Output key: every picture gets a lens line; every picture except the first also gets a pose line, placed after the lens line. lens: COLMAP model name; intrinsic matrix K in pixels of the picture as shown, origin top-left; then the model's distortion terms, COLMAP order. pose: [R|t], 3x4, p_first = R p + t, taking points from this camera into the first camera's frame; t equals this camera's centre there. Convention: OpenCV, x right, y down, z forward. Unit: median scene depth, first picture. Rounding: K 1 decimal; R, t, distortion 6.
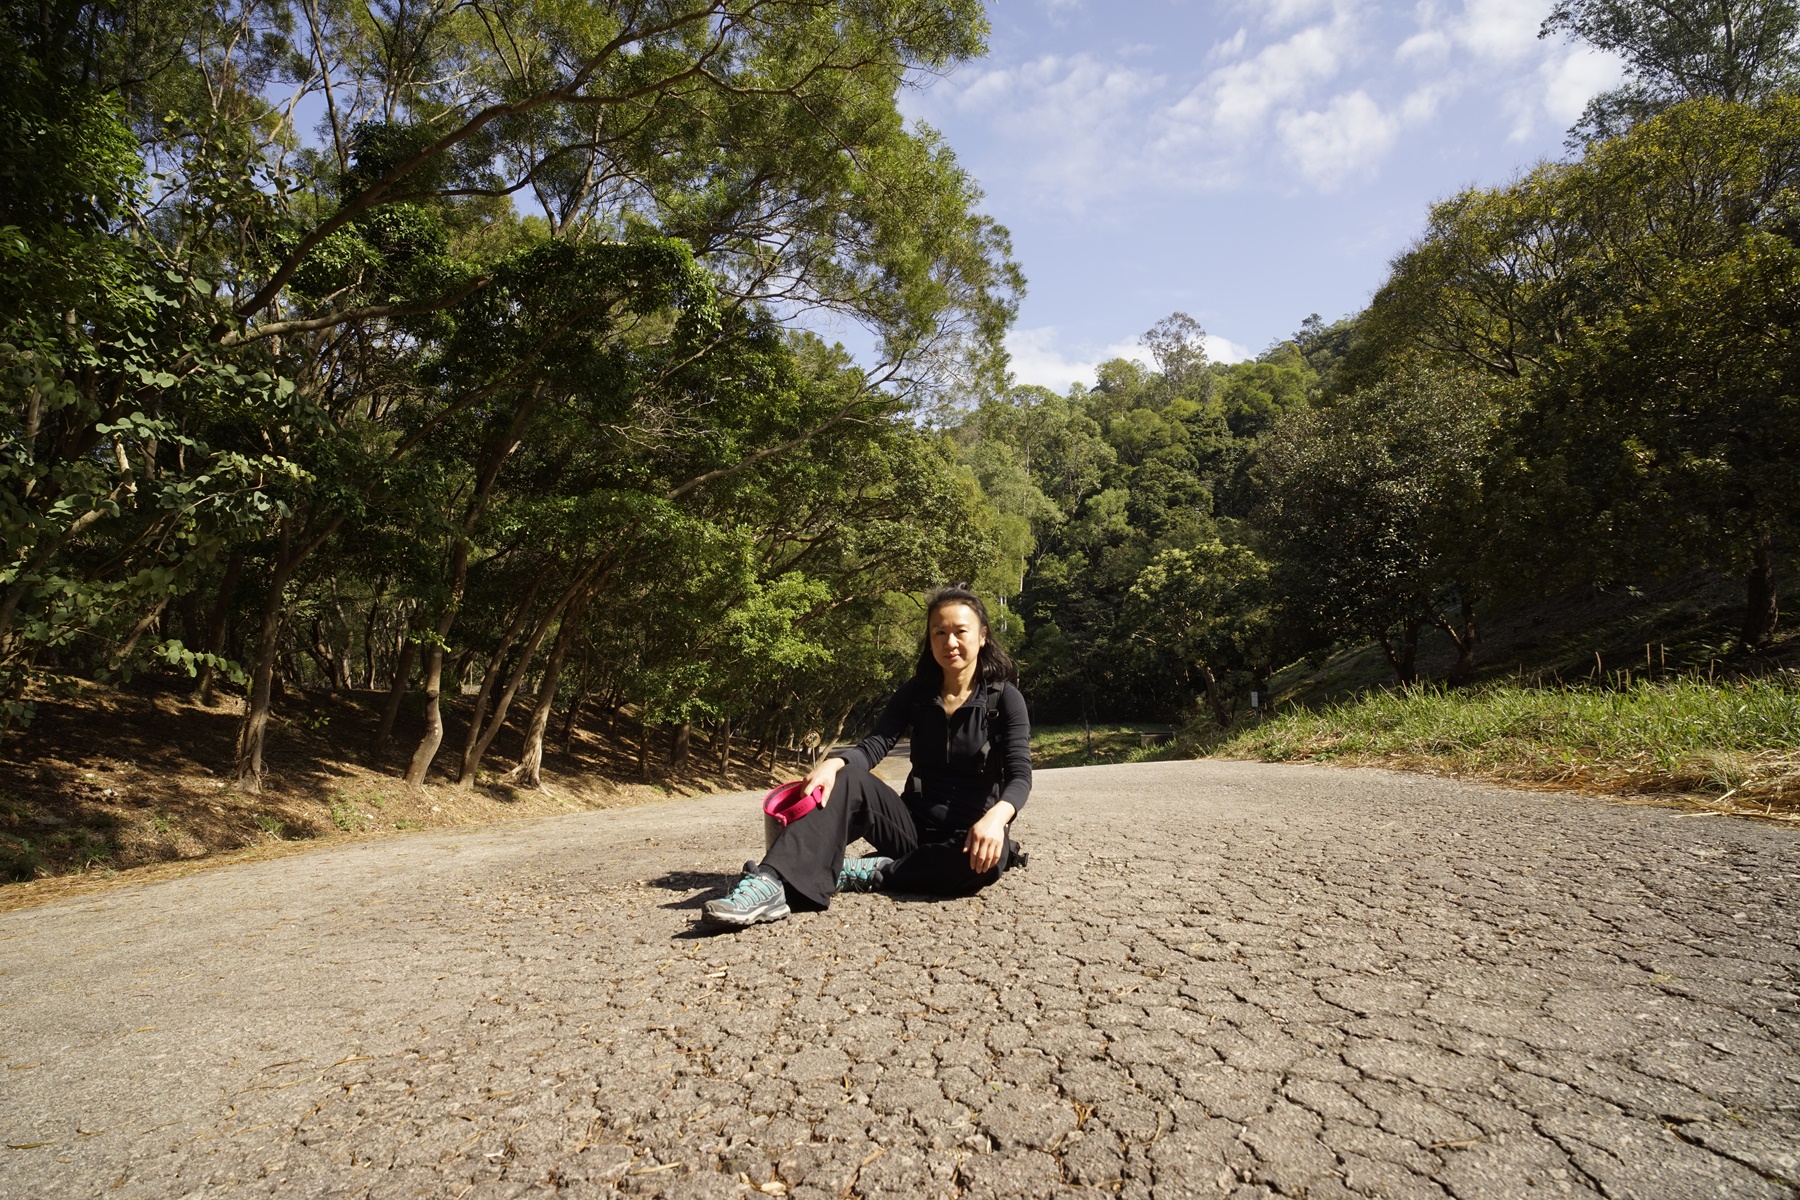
lens RADIAL K [[919.9, 0, 897.8], [0, 919.9, 601.0], [0, 0, 1]] dist [-0.001794, 0.001527]
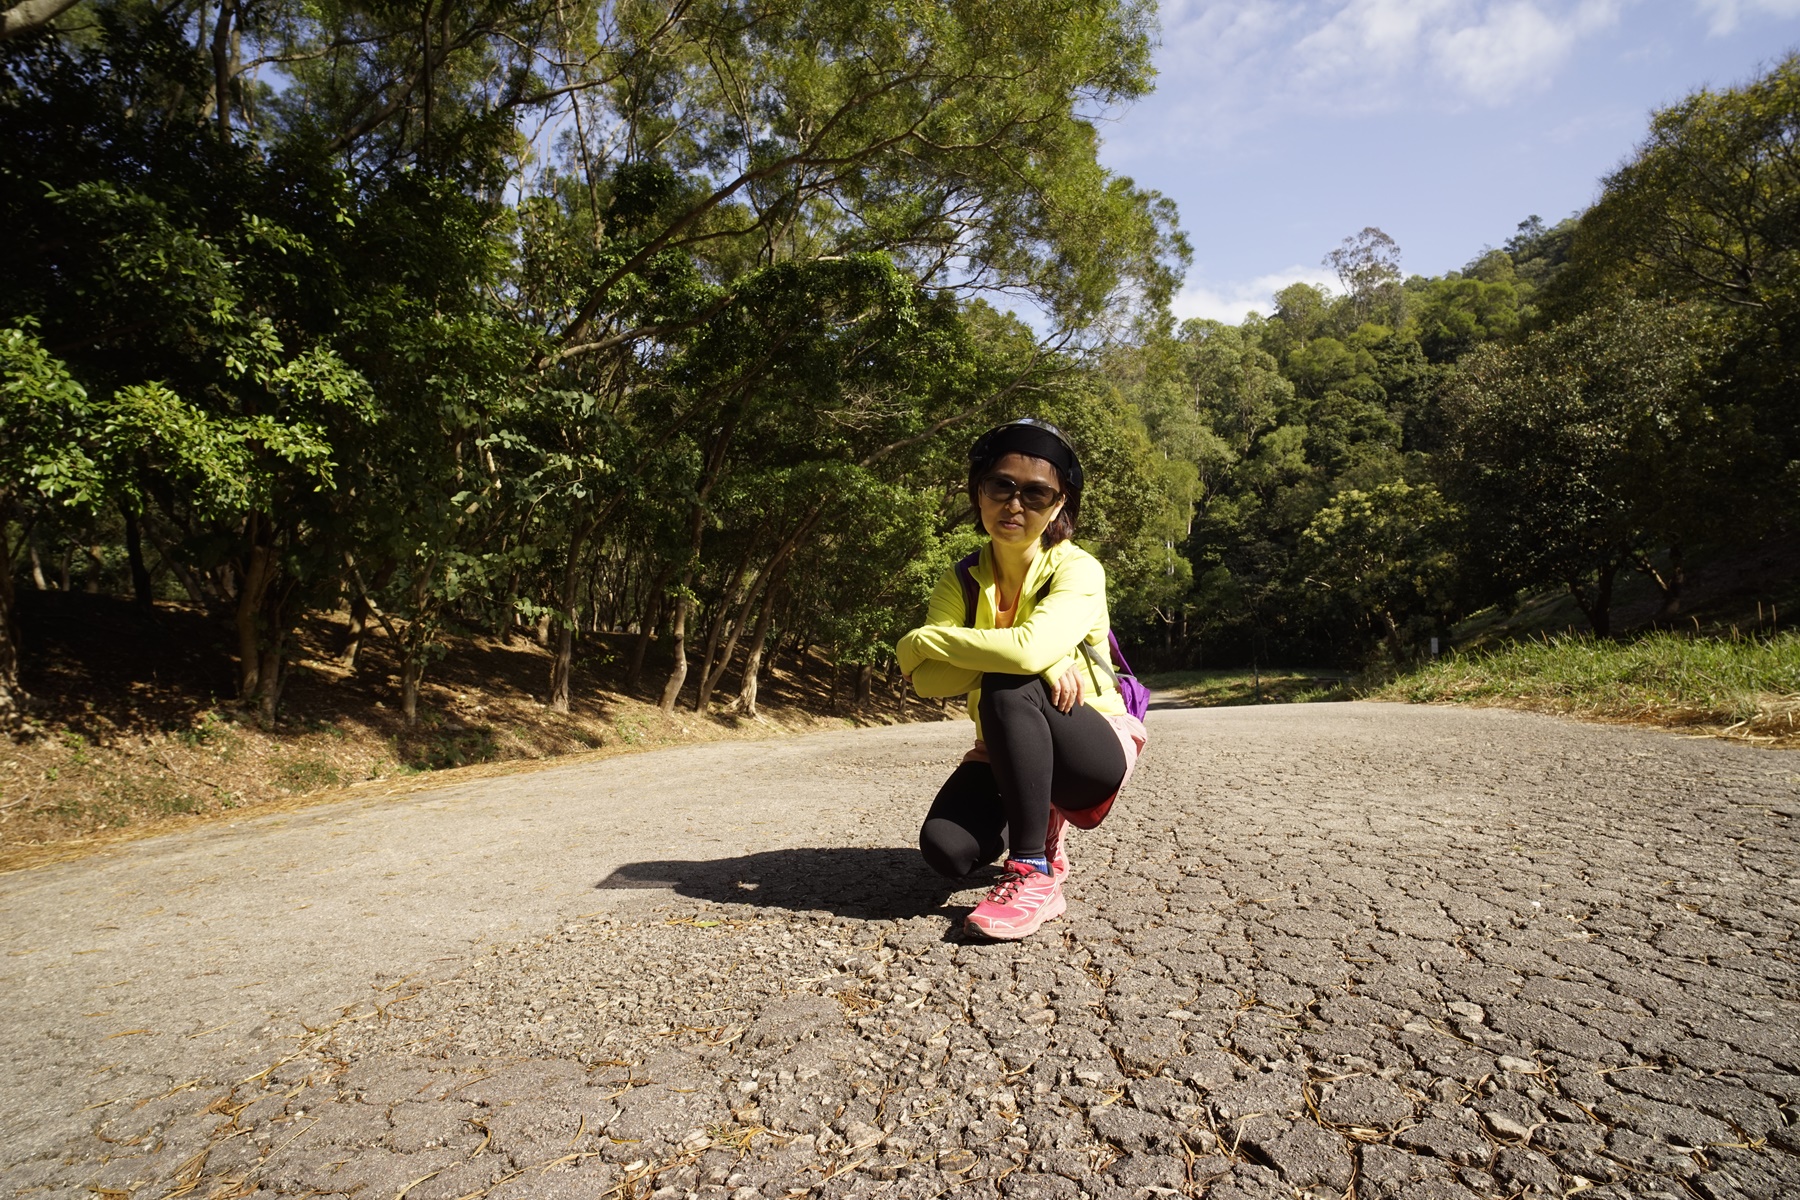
lens RADIAL K [[919.9, 0, 897.8], [0, 919.9, 601.0], [0, 0, 1]] dist [-0.001794, 0.001527]
pose [[0.984860, -0.001159, -0.173350, -0.006145], [0.011987, 0.998039, 0.061433, -0.008286], [0.172939, -0.062581, 0.982942, -0.066890]]
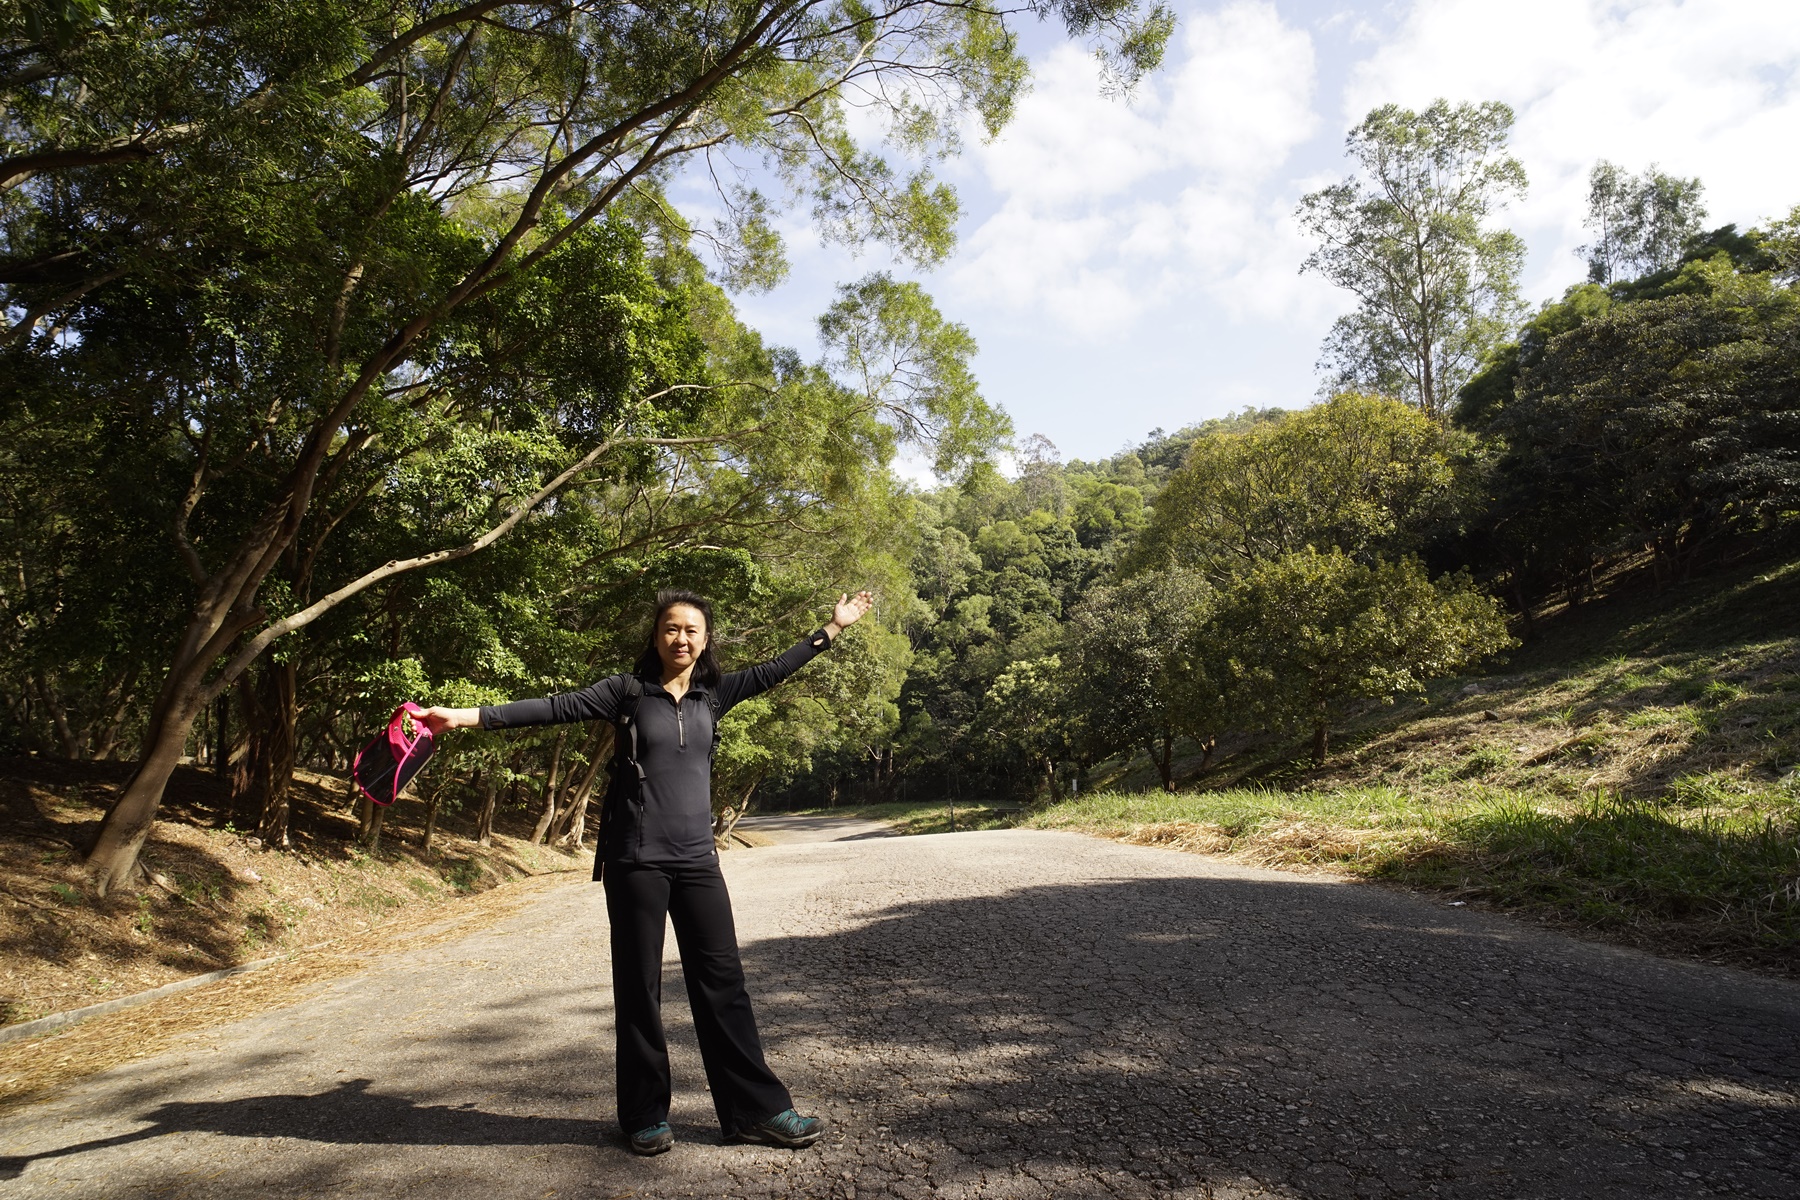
lens RADIAL K [[918.5, 0, 900.0], [0, 918.5, 600.0], [0, 0, 1]] dist [-0.006523, -0.000163]
pose [[0.989377, 0.035315, 0.141017, -0.068115], [-0.024194, 0.996517, -0.079808, -0.054890], [-0.143345, 0.075548, 0.986785, -0.337910]]
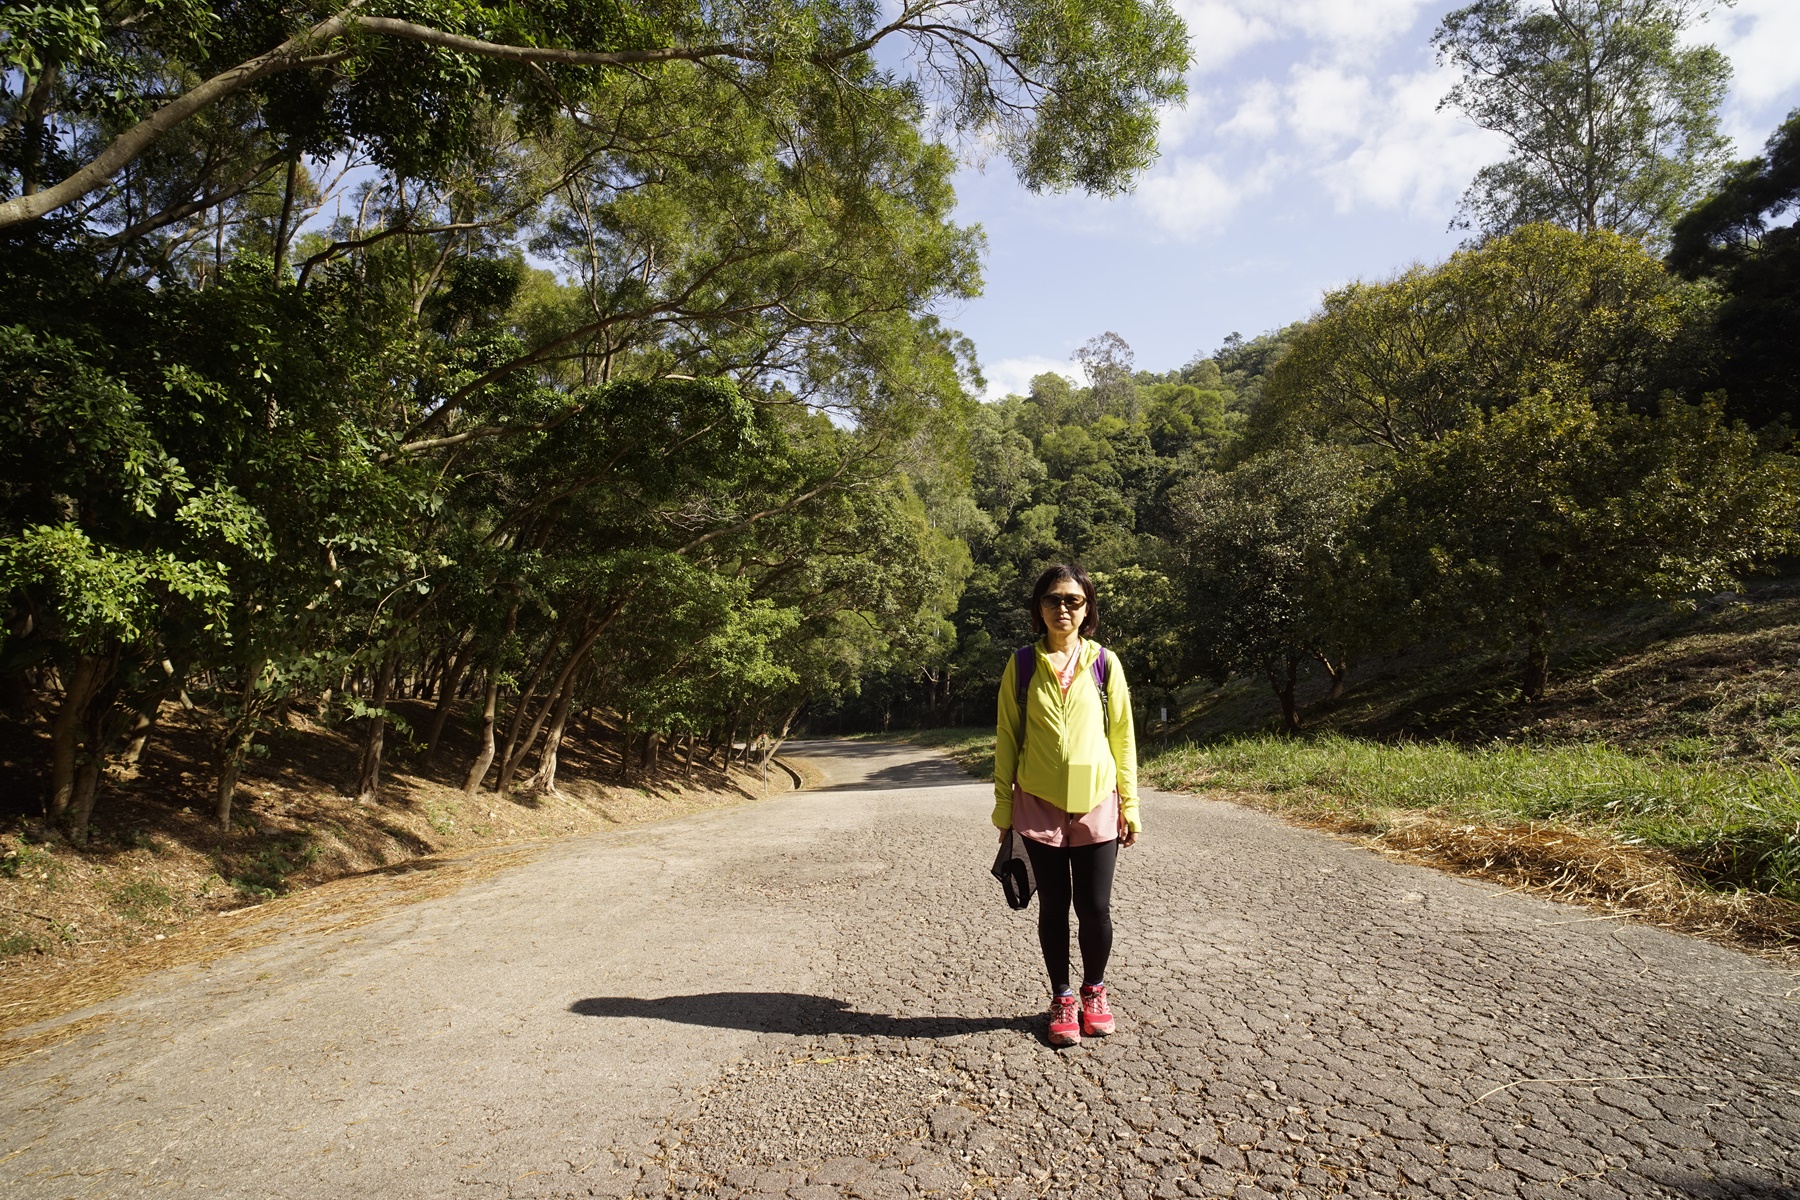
lens RADIAL K [[919.9, 0, 897.8], [0, 919.9, 601.0], [0, 0, 1]] dist [-0.001794, 0.001527]
pose [[0.996517, 0.026172, 0.079181, -0.035713], [-0.026834, 0.999613, 0.007312, -0.036988], [-0.078959, -0.009412, 0.996833, -0.114177]]
